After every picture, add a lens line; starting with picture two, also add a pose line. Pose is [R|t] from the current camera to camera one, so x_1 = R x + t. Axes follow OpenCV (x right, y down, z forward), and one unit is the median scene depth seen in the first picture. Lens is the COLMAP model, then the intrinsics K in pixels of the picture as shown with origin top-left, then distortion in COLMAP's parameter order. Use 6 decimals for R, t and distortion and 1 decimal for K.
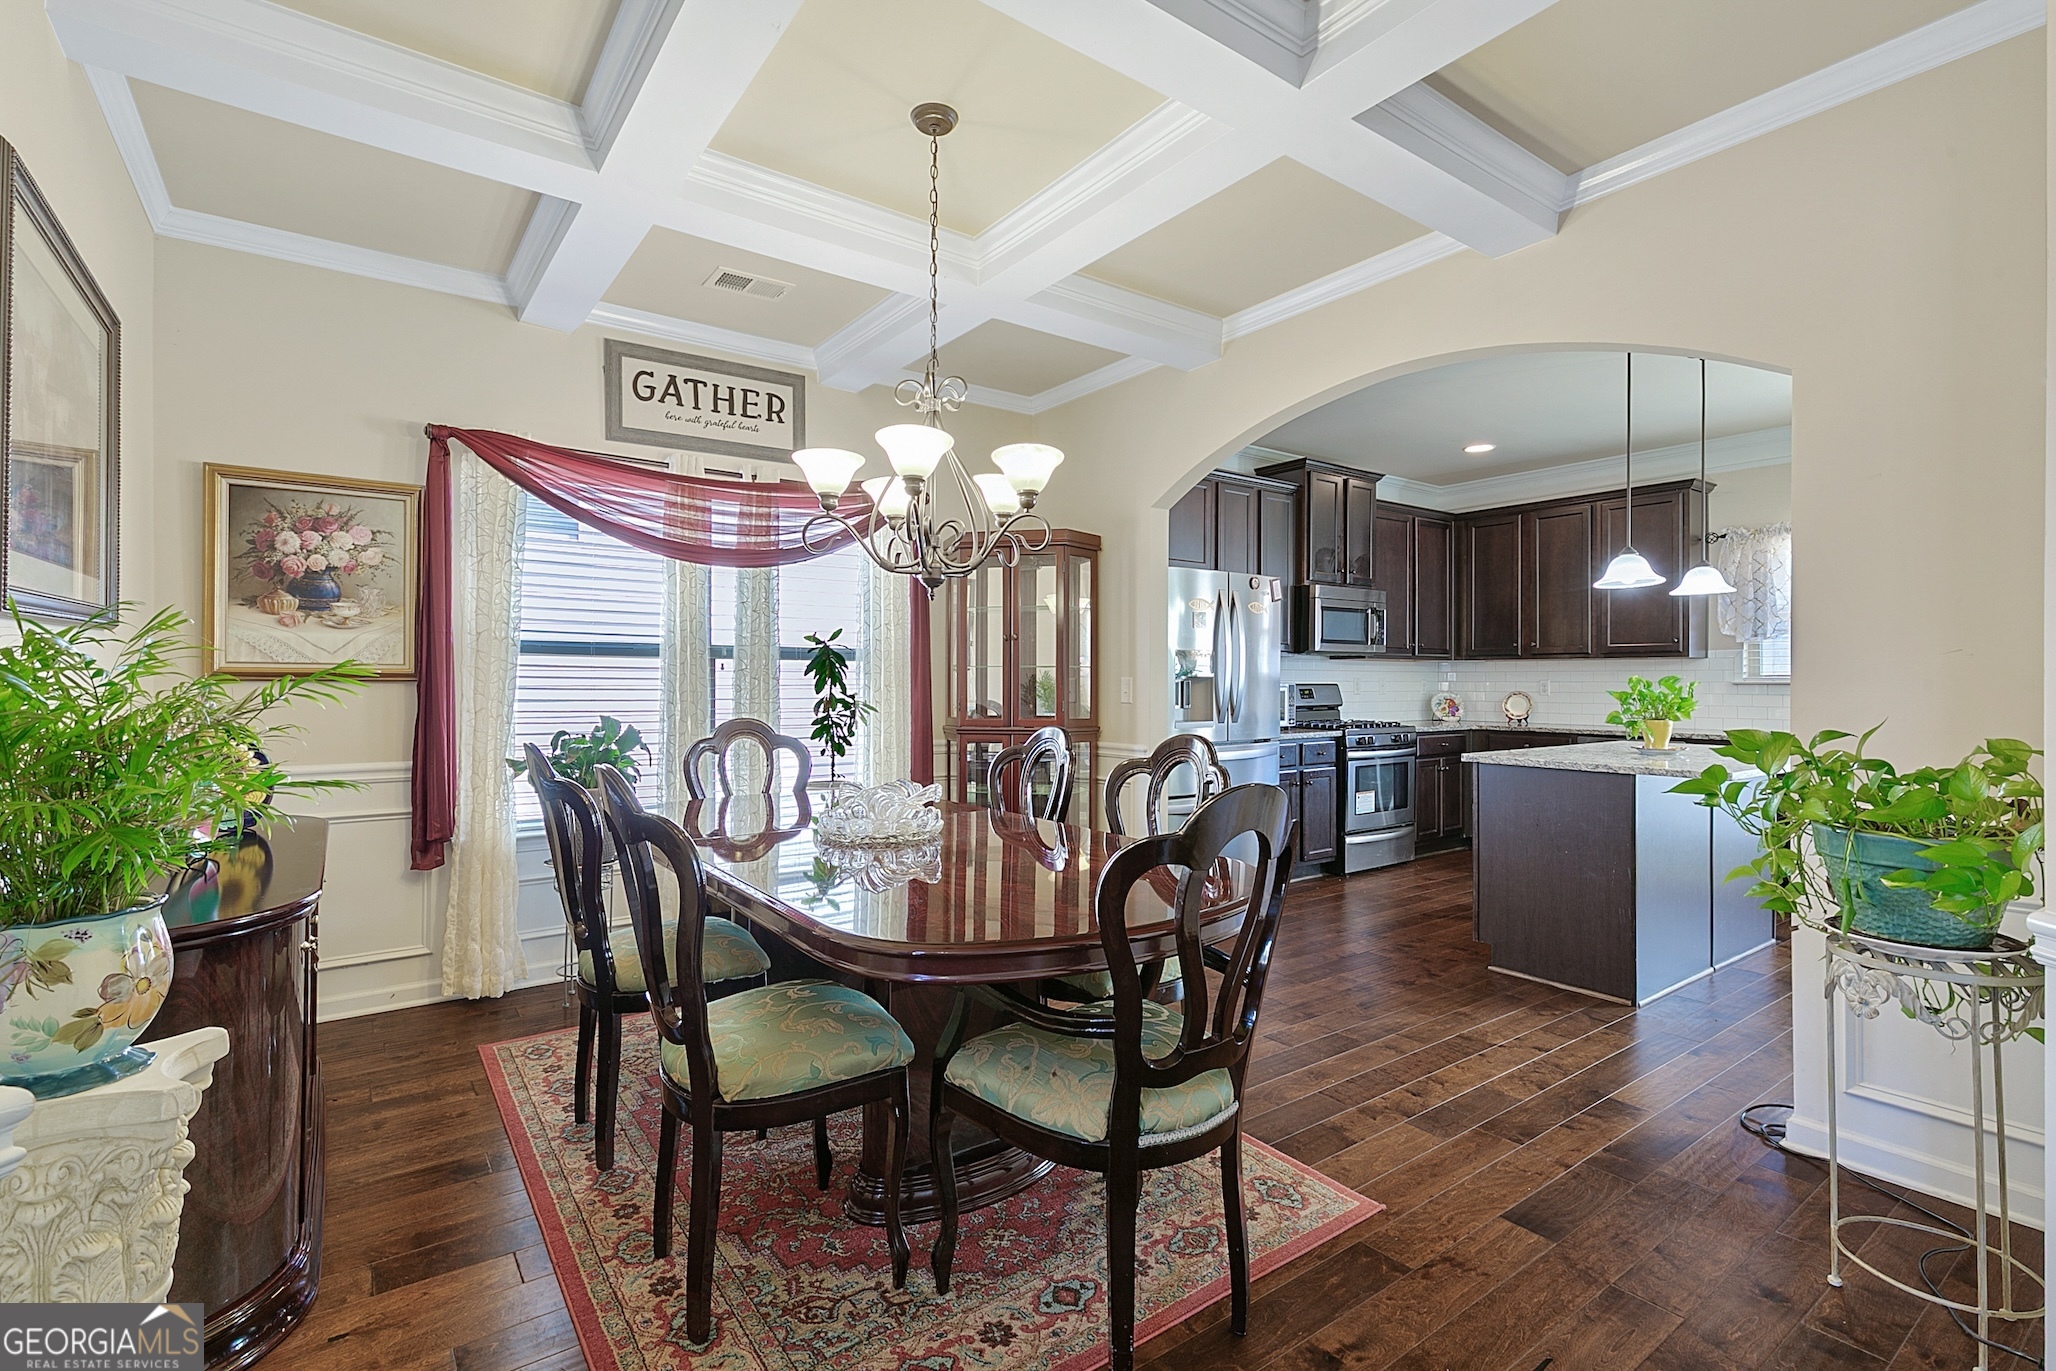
lens RADIAL K [[934.9, 0, 1017.8], [0, 934.9, 679.7], [0, 0, 1]] dist [0.007168, -0.001757]
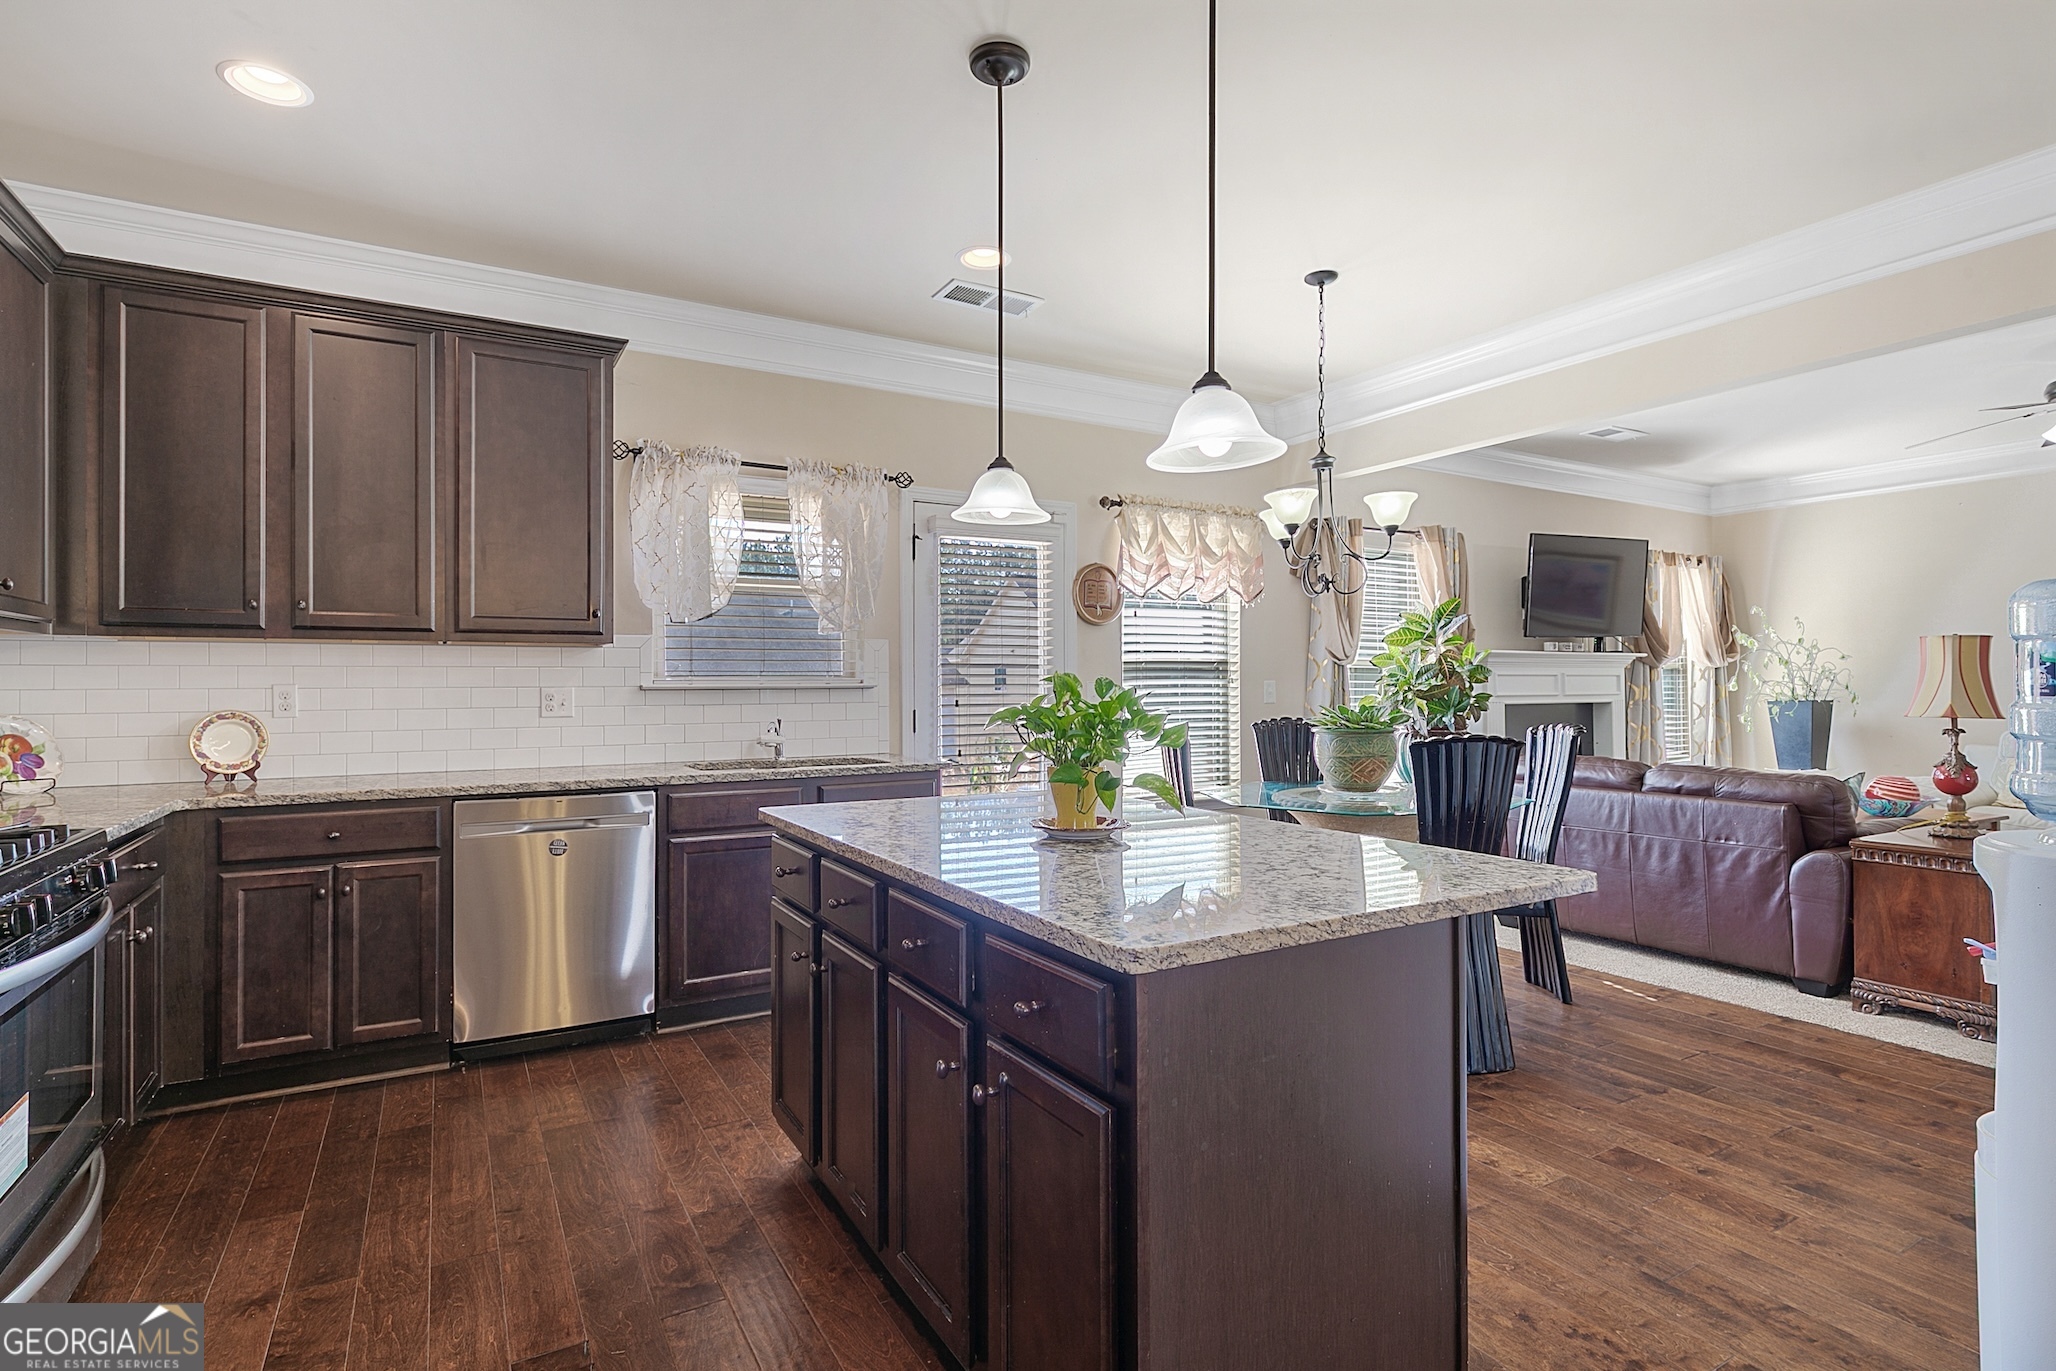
lens RADIAL K [[1002.4, 0, 1017.7], [0, 1002.4, 677.3], [0, 0, 1]] dist [-0.001476, 0.000229]
pose [[0.102721, 0.004788, 0.994699, 0.169745], [0.003006, 0.999982, -0.005124, 0.000589], [-0.994706, 0.003517, 0.102704, 0.973305]]
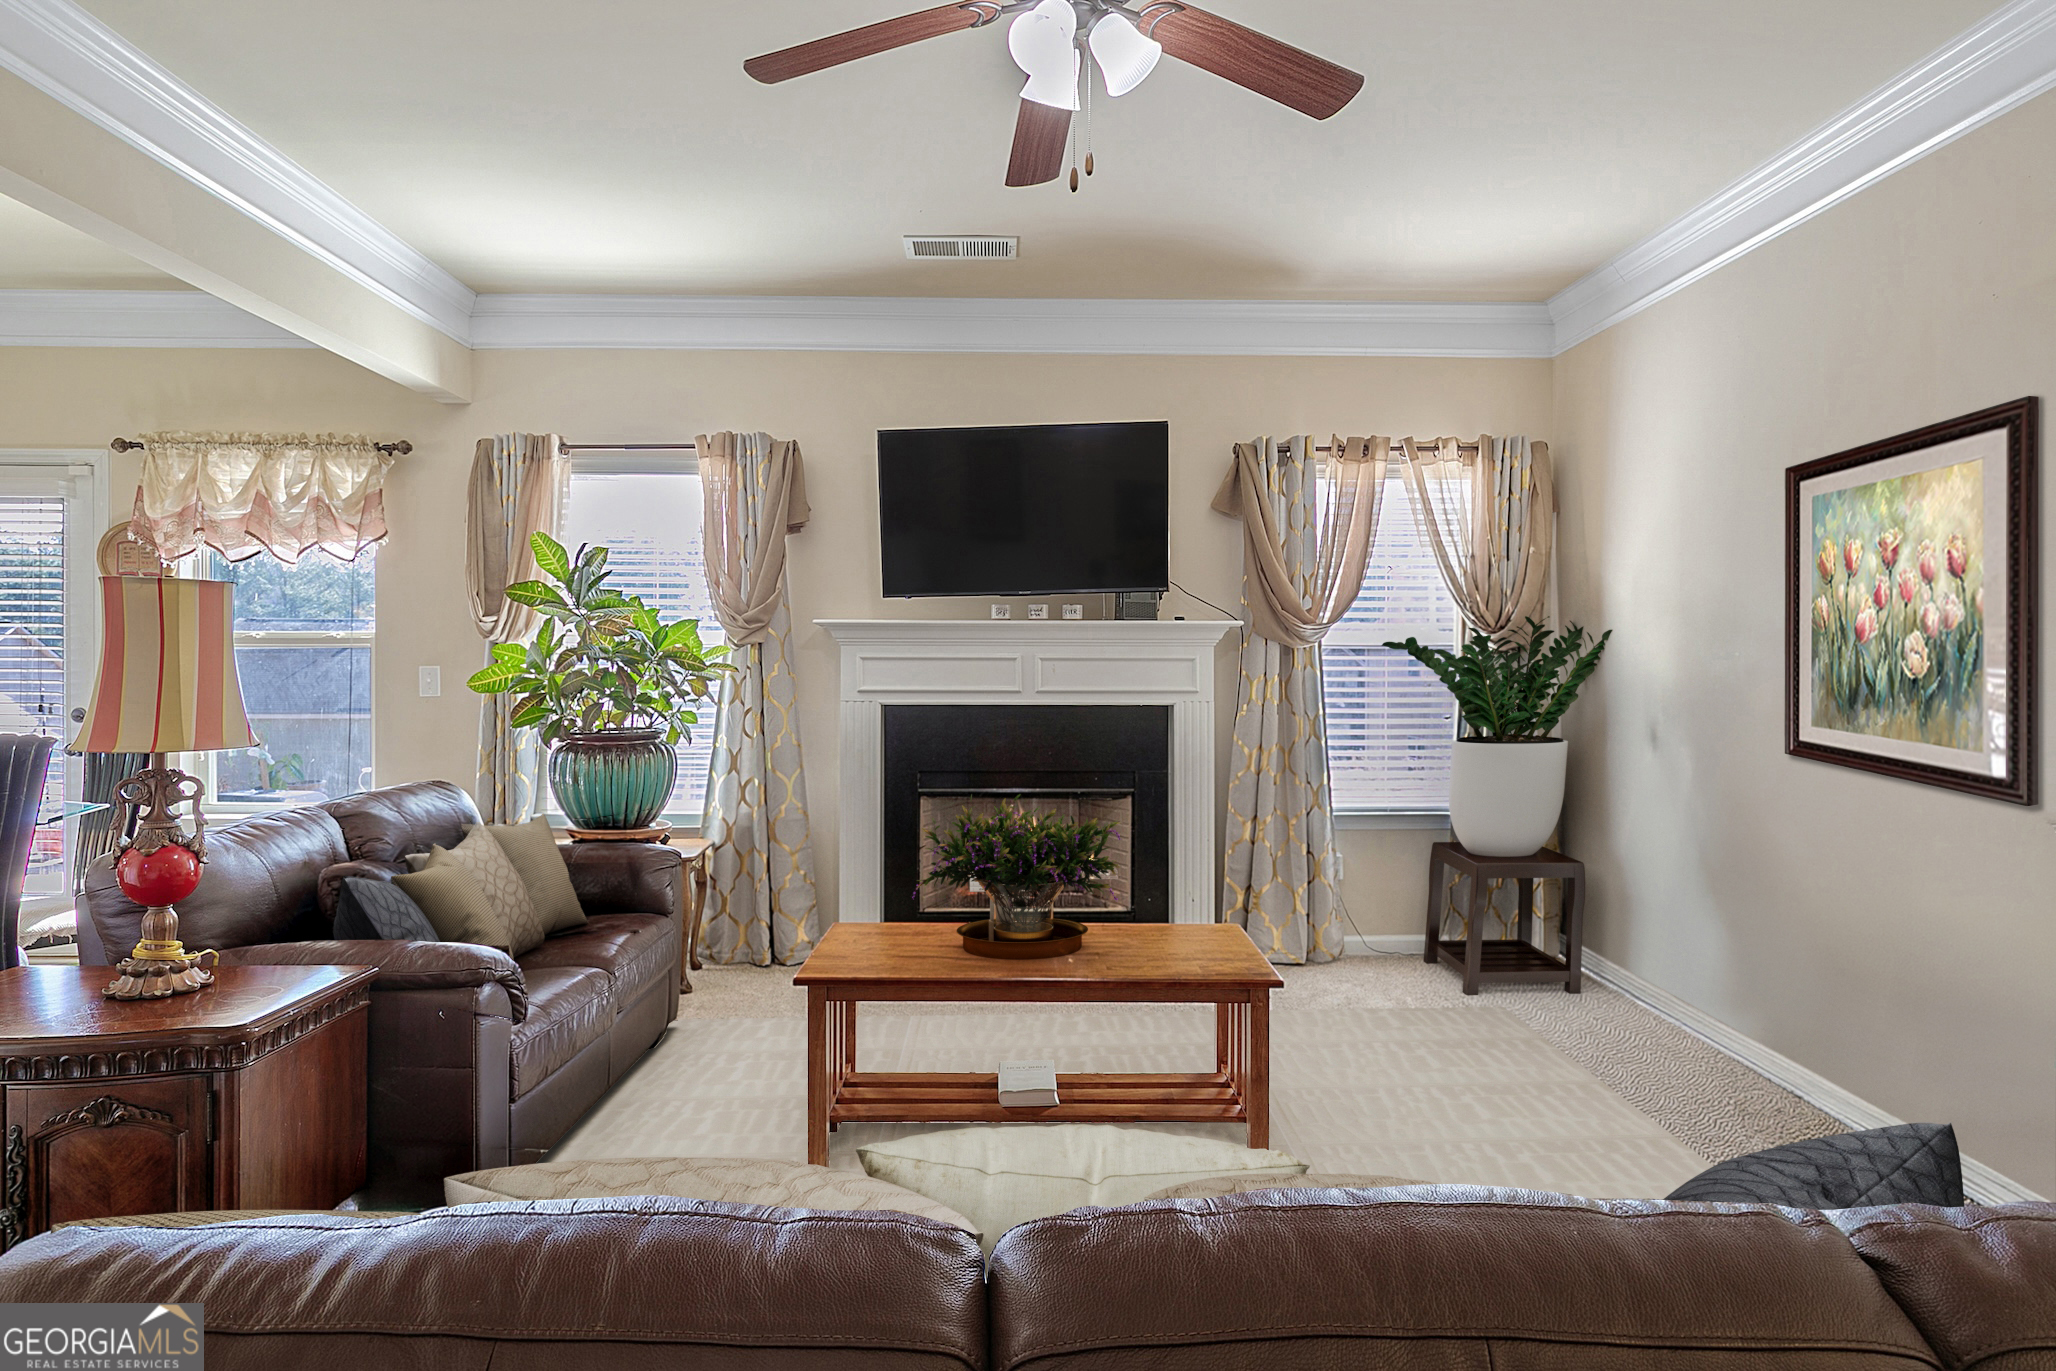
lens RADIAL K [[1130.0, 0, 1023.0], [0, 1130.0, 684.8], [0, 0, 1]] dist [0.005483, 0.001507]
pose [[0.571055, -0.008652, 0.820866, 0.973943], [-0.004738, 0.999893, 0.013835, -0.001452], [-0.820898, -0.011790, 0.570953, -0.378586]]
